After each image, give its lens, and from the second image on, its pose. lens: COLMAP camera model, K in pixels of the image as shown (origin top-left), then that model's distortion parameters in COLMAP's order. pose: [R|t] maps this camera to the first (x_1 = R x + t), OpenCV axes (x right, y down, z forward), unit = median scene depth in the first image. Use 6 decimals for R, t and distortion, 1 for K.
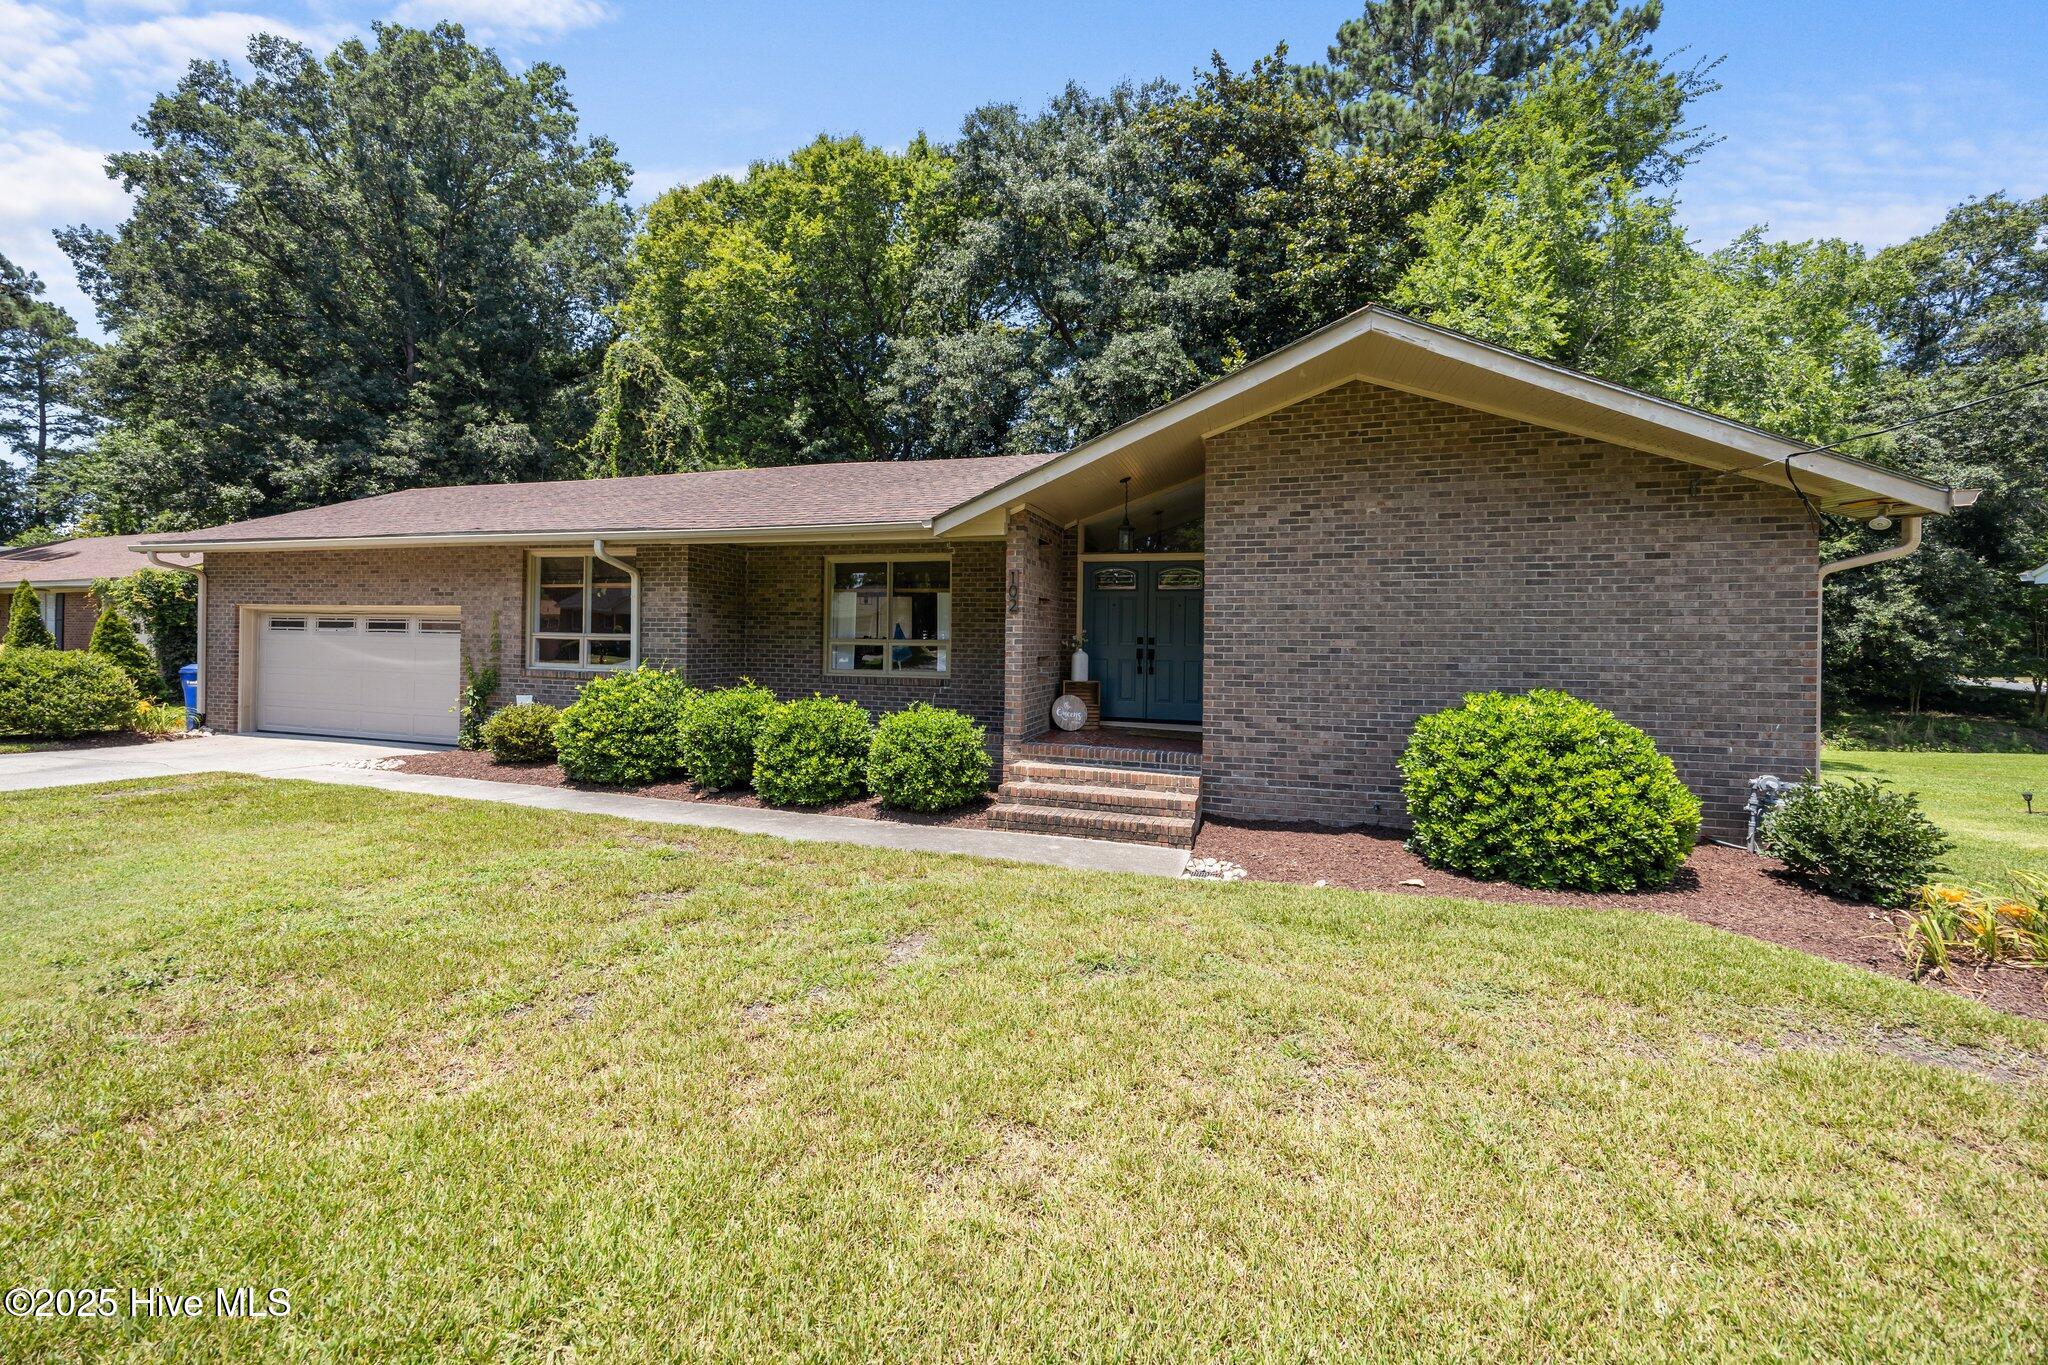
lens RADIAL K [[801.1, 0, 1023.5], [0, 801.1, 662.8], [0, 0, 1]] dist [0.002652, -0.000788]
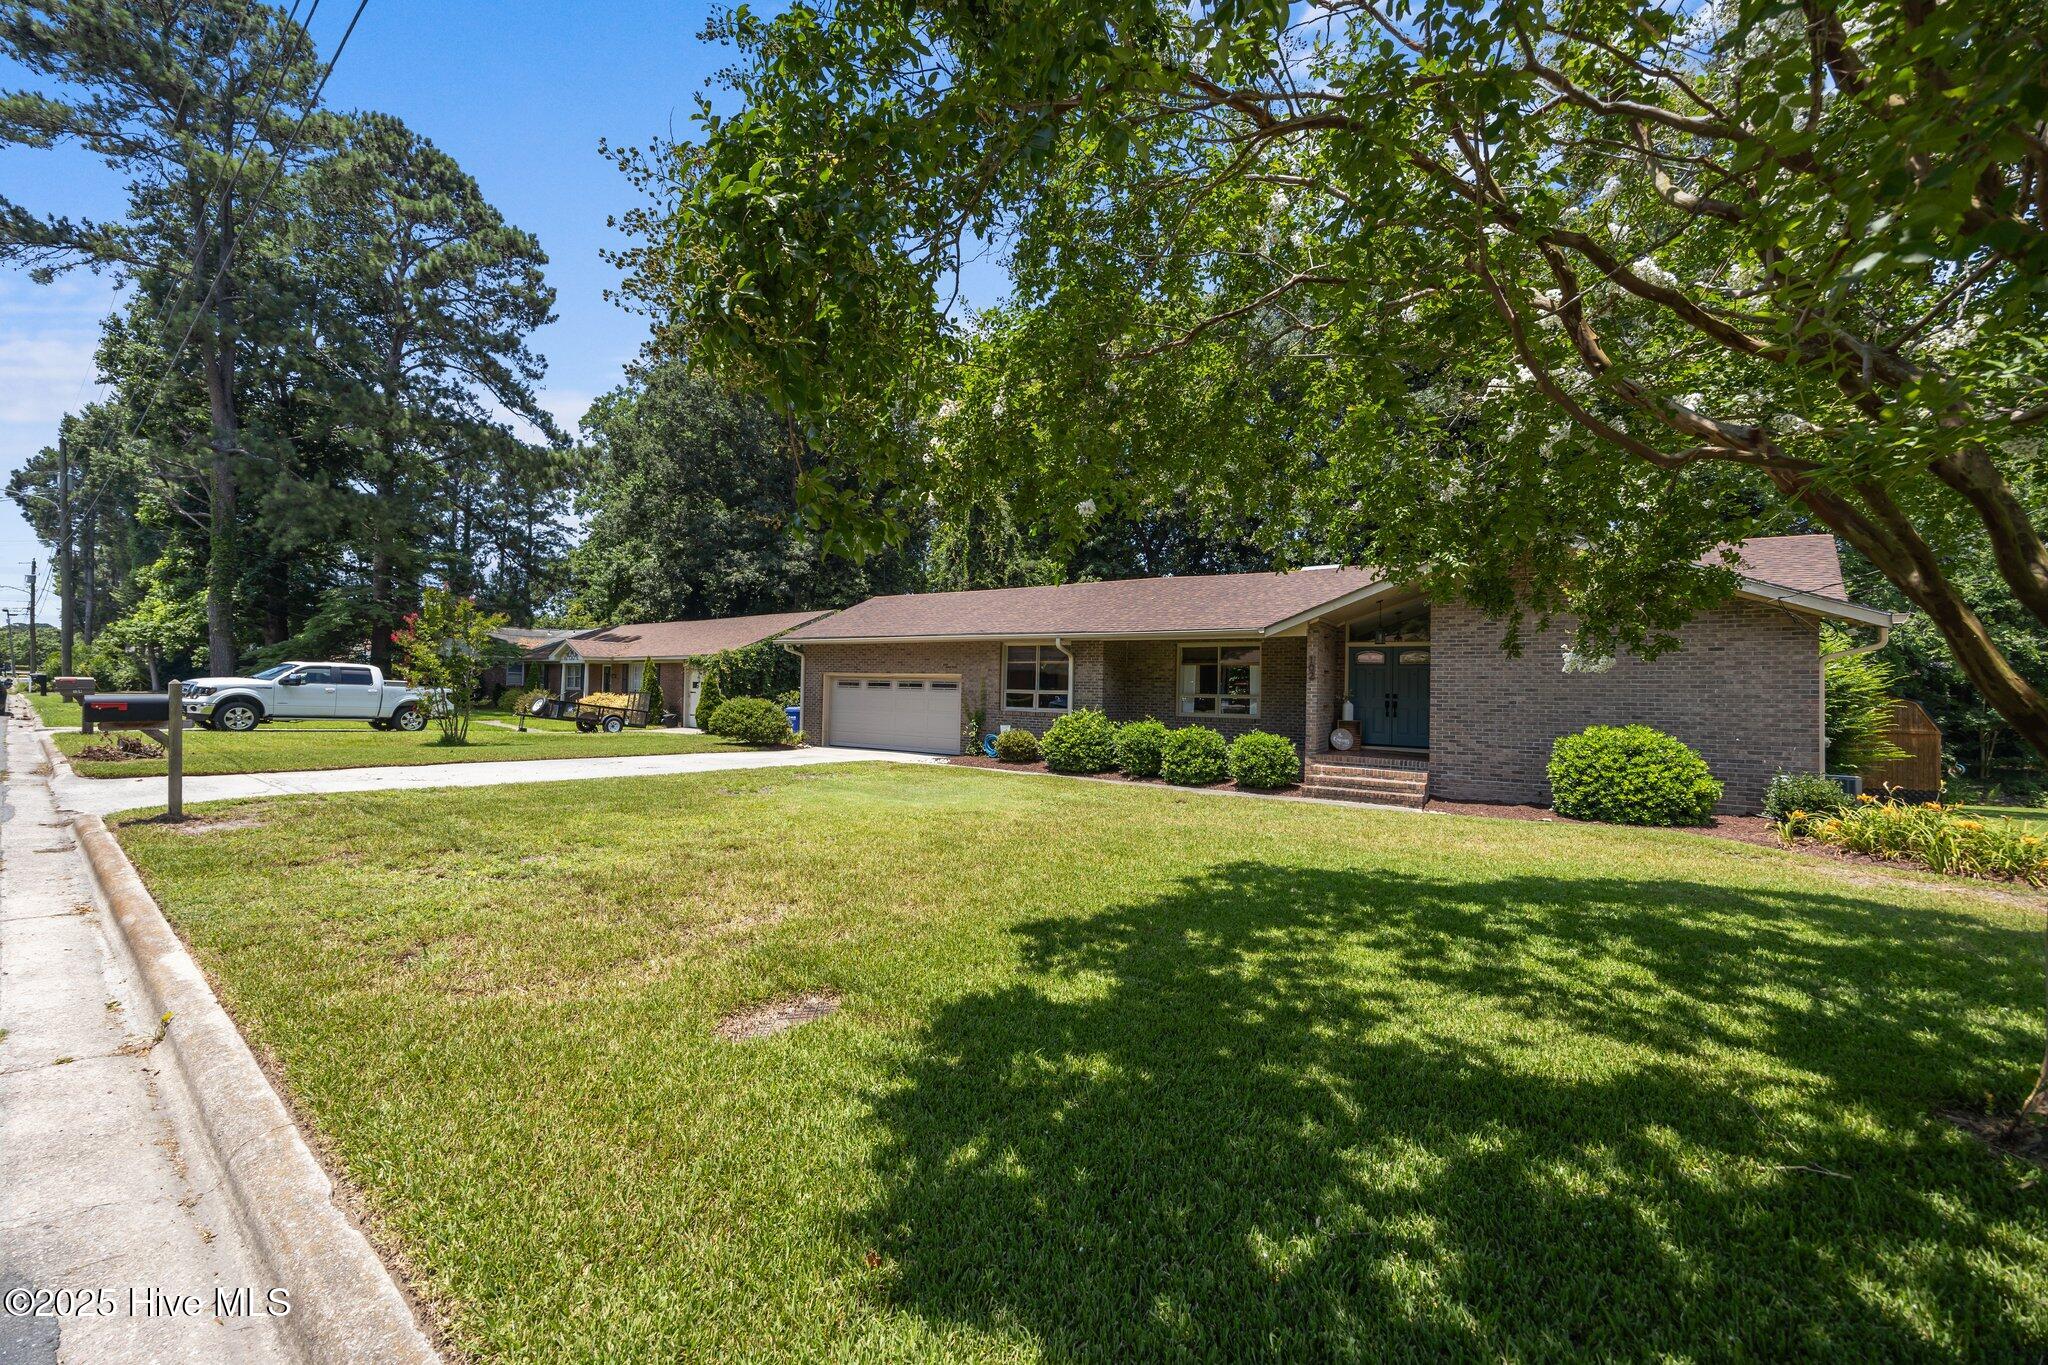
lens RADIAL K [[801.1, 0, 1013.2], [0, 801.1, 692.0], [0, 0, 1]] dist [0.002652, -0.000788]
pose [[0.965034, 0.004252, -0.262091, -0.148950], [-0.012100, 0.999525, -0.028340, 0.017327], [0.261846, 0.030520, 0.964627, -0.709644]]
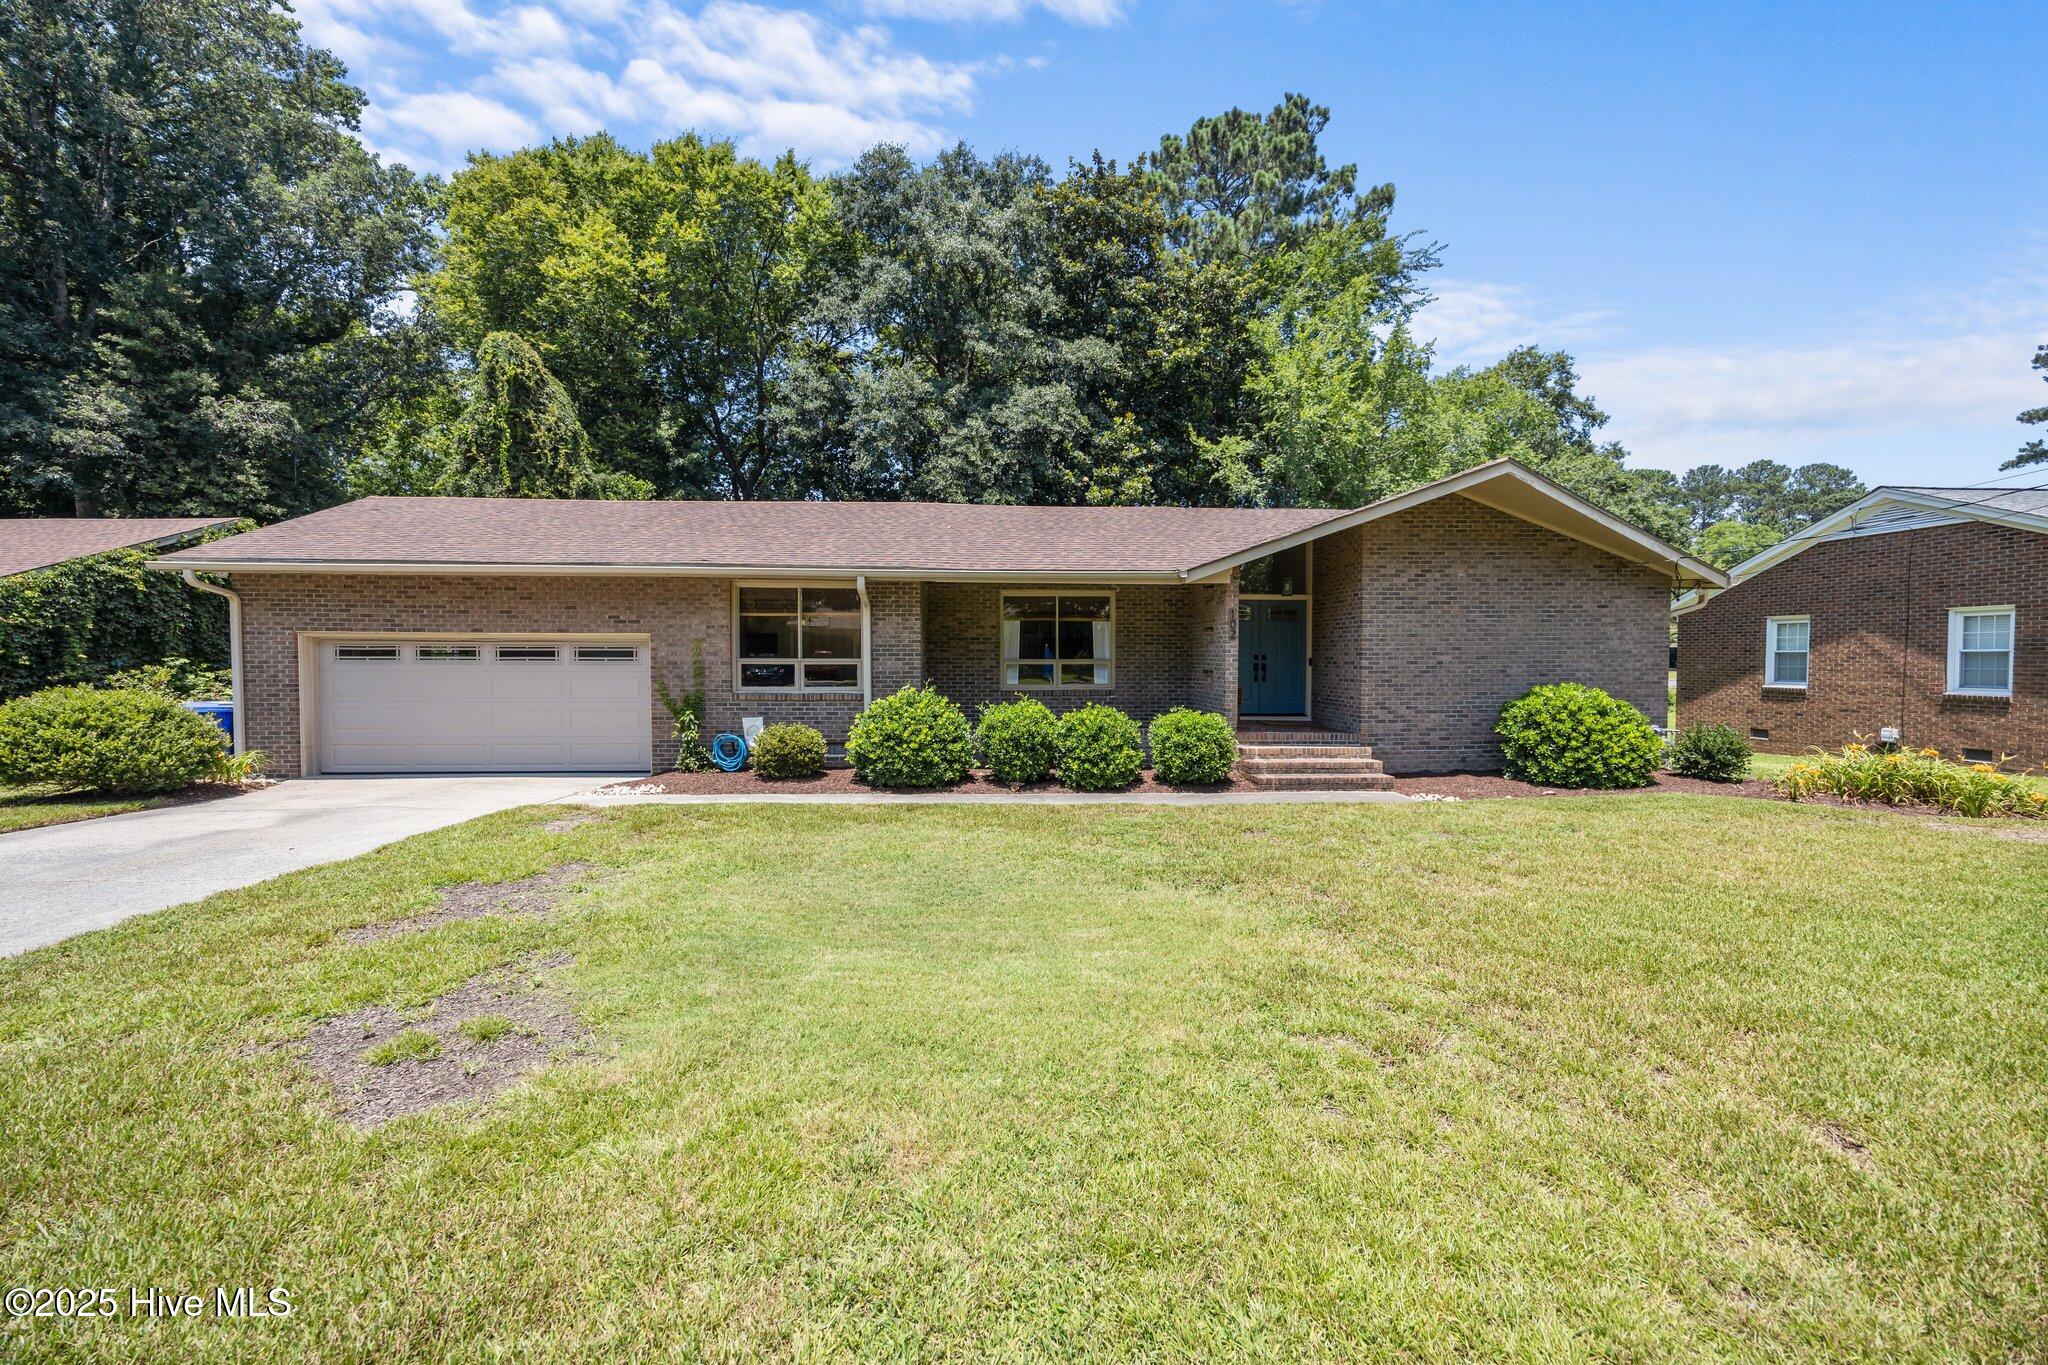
lens RADIAL K [[801.1, 0, 1026.4], [0, 801.1, 685.1], [0, 0, 1]] dist [0.002652, -0.000788]
pose [[0.930621, -0.027591, 0.364942, -0.689208], [0.023991, 0.999609, 0.014395, -0.009572], [-0.365196, -0.004641, 0.930919, -0.126271]]
